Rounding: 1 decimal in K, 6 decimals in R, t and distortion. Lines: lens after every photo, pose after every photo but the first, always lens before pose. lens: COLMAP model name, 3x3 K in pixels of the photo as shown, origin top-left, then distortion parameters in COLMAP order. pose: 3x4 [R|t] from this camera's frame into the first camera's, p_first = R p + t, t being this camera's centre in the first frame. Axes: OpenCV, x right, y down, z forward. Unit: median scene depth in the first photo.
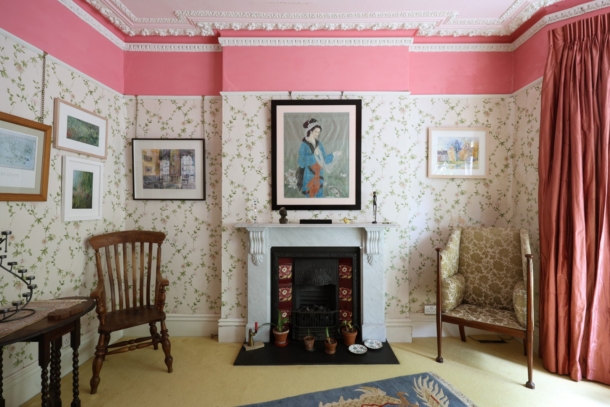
lens RADIAL K [[309.8, 0, 304.9], [0, 309.8, 203.0], [0, 0, 1]] dist [-0.001717, 0.000026]
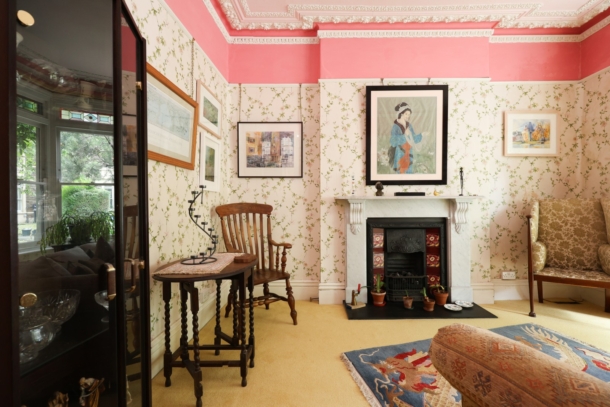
lens RADIAL K [[288.8, 0, 310.2], [0, 288.8, 201.6], [0, 0, 1]] dist [-0.002113, 0.000027]
pose [[0.999979, -0.003283, -0.005662, -0.302546], [0.003272, 0.999993, -0.001949, 0.083338], [0.005668, 0.001930, 0.999982, -0.036658]]
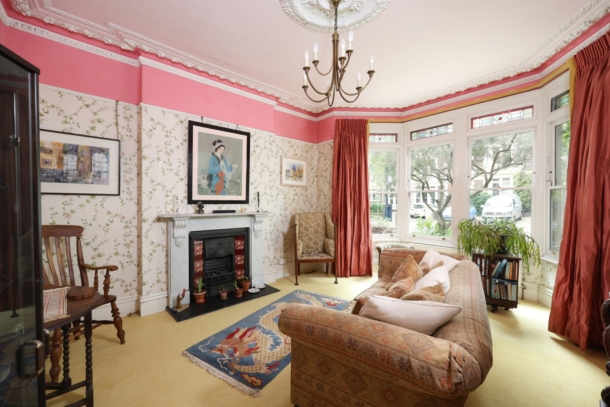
lens RADIAL K [[247.7, 0, 300.4], [0, 247.7, 203.8], [0, 0, 1]] dist [0.008397, -0.000695]
pose [[0.750150, -0.001878, 0.661265, -0.446677], [-0.001879, 0.999986, 0.004971, 0.016365], [-0.661265, -0.004971, 0.750136, -0.104504]]
